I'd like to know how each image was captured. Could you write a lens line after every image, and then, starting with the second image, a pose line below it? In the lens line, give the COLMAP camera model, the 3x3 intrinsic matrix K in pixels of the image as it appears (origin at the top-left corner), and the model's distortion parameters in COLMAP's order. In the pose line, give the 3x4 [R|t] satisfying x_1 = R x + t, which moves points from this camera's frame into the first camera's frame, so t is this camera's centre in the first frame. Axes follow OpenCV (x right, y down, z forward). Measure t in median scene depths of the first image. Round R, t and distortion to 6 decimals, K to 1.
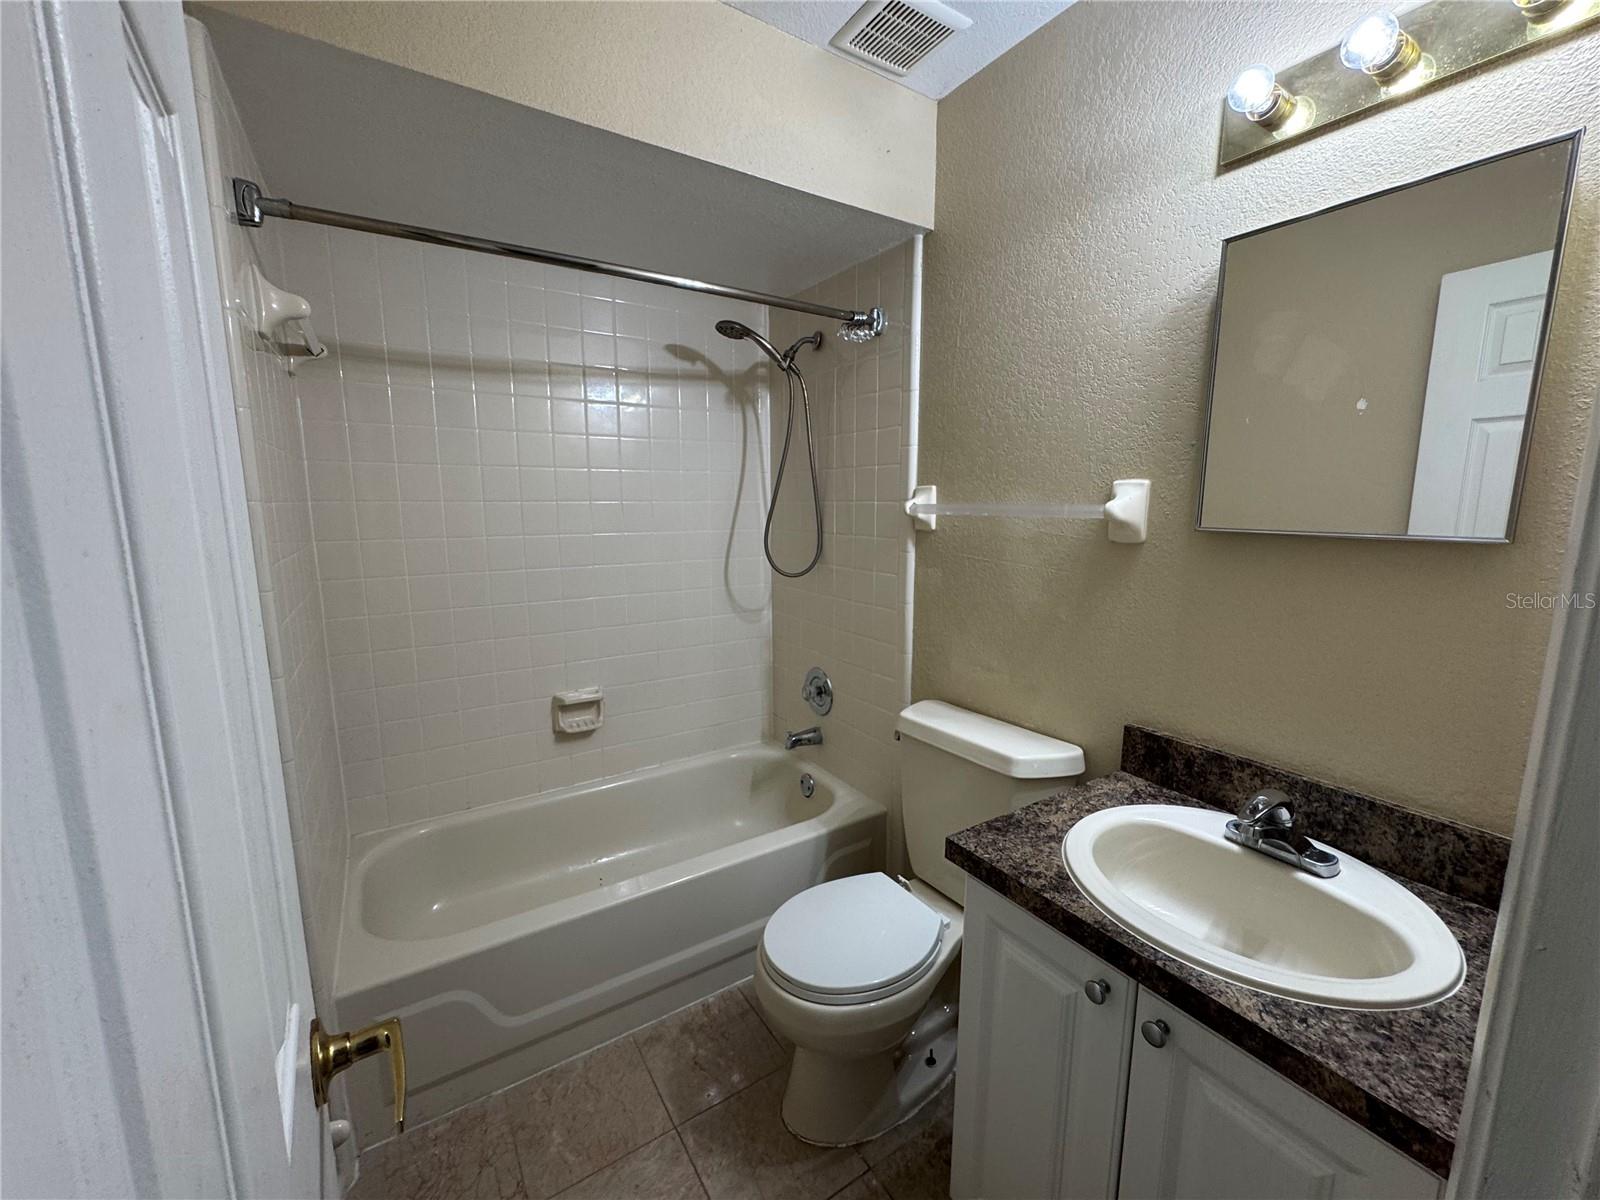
lens RADIAL K [[646.5, 0, 803.7], [0, 646.5, 601.0], [0, 0, 1]] dist [-0.006249, 0.001190]
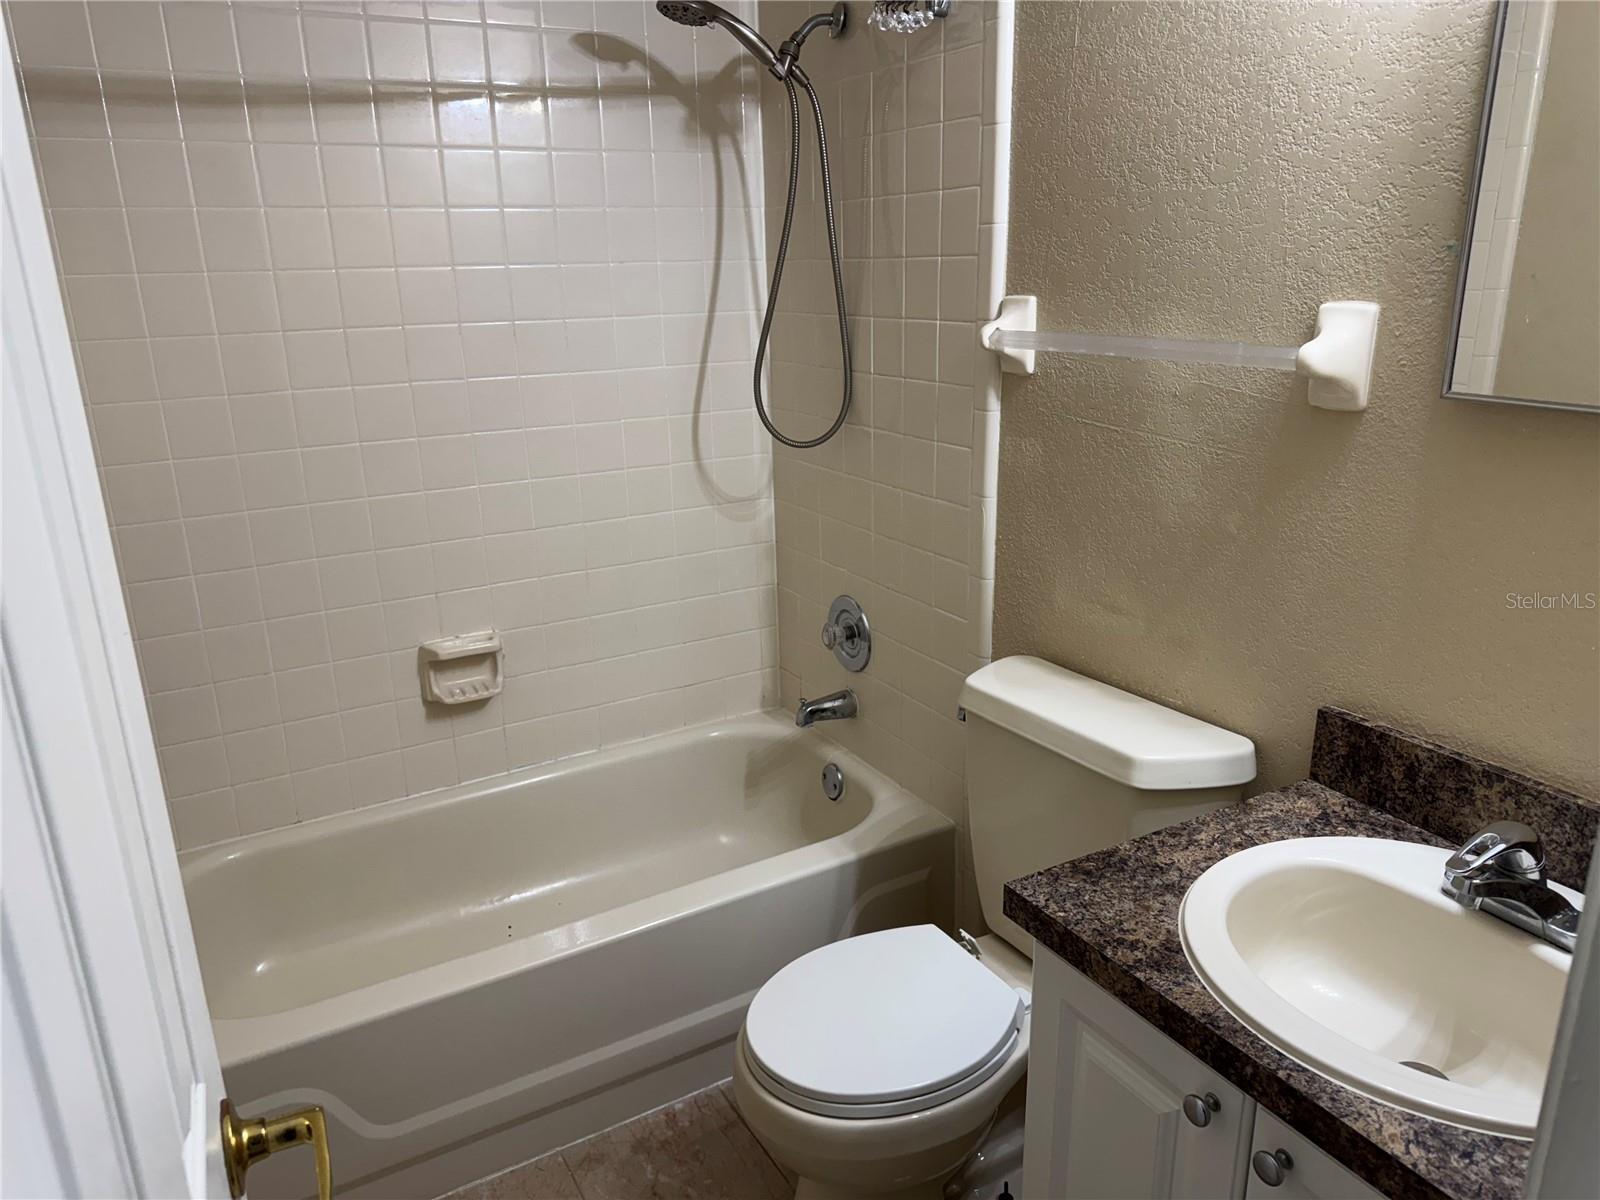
lens RADIAL K [[1131.5, 0, 795.4], [0, 1131.5, 612.4], [0, 0, 1]] dist [0.040383, -0.046446]
pose [[0.998499, -0.007423, -0.054268, 0.045970], [0.015284, 0.989180, 0.145912, -0.055140], [0.052597, -0.146522, 0.987808, -0.079457]]
